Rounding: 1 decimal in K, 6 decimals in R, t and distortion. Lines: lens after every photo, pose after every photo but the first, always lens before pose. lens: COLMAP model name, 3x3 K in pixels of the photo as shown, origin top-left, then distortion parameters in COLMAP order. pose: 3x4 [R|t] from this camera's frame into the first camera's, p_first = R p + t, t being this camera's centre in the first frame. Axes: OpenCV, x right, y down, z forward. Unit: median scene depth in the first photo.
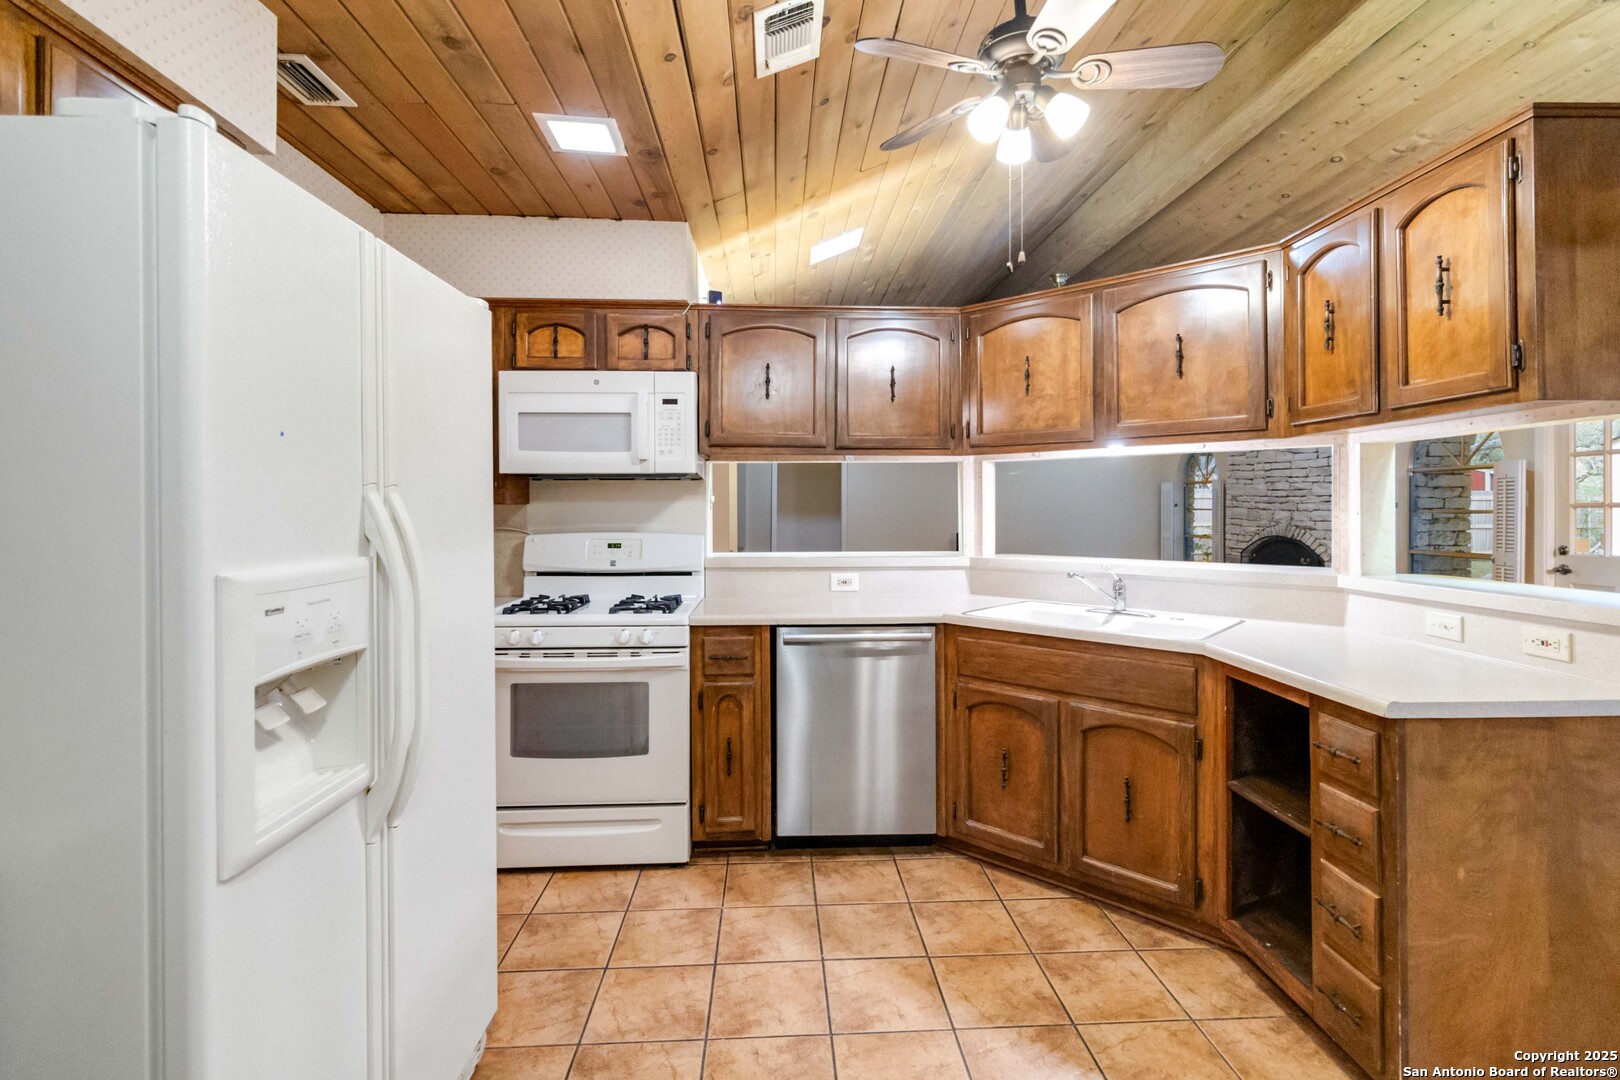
lens RADIAL K [[764.3, 0, 804.8], [0, 764.3, 508.1], [0, 0, 1]] dist [0.002480, 0.003234]
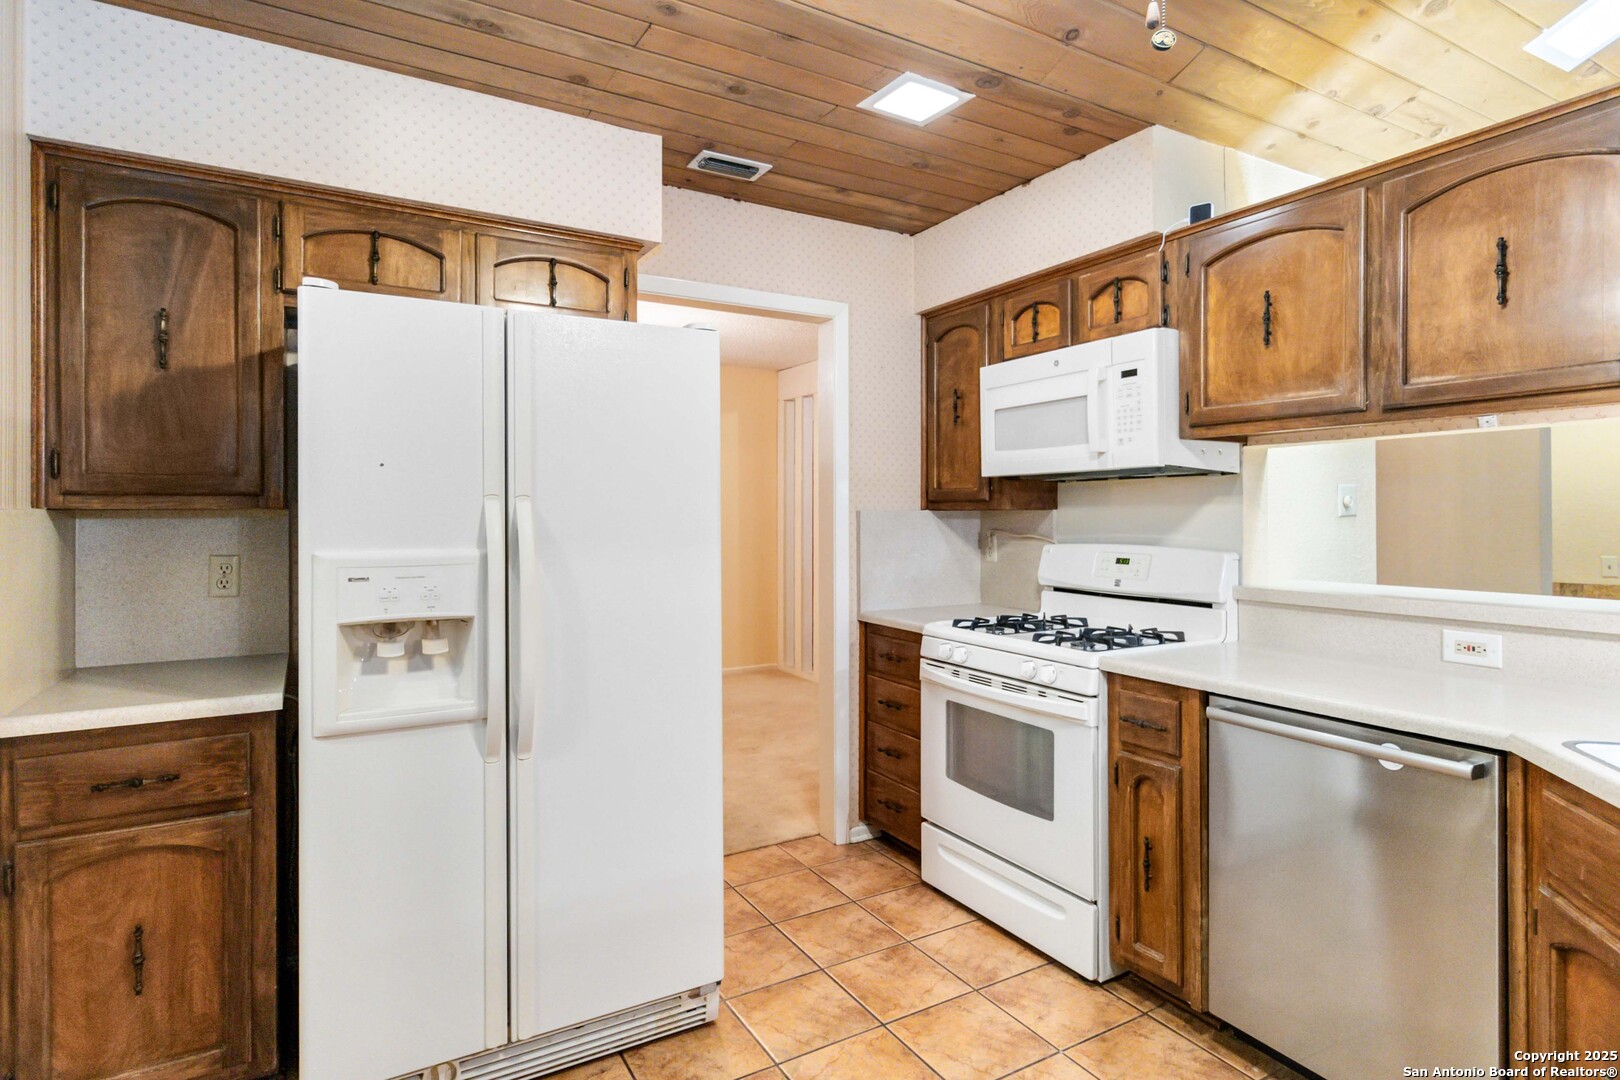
lens RADIAL K [[844.5, 0, 823.2], [0, 844.5, 520.1], [0, 0, 1]] dist [0.002998, 0.000080]
pose [[0.470035, 0.005519, -0.882630, 0.419732], [0.001001, 0.999976, 0.006786, -0.000190], [0.882647, -0.004073, 0.470019, 0.339547]]
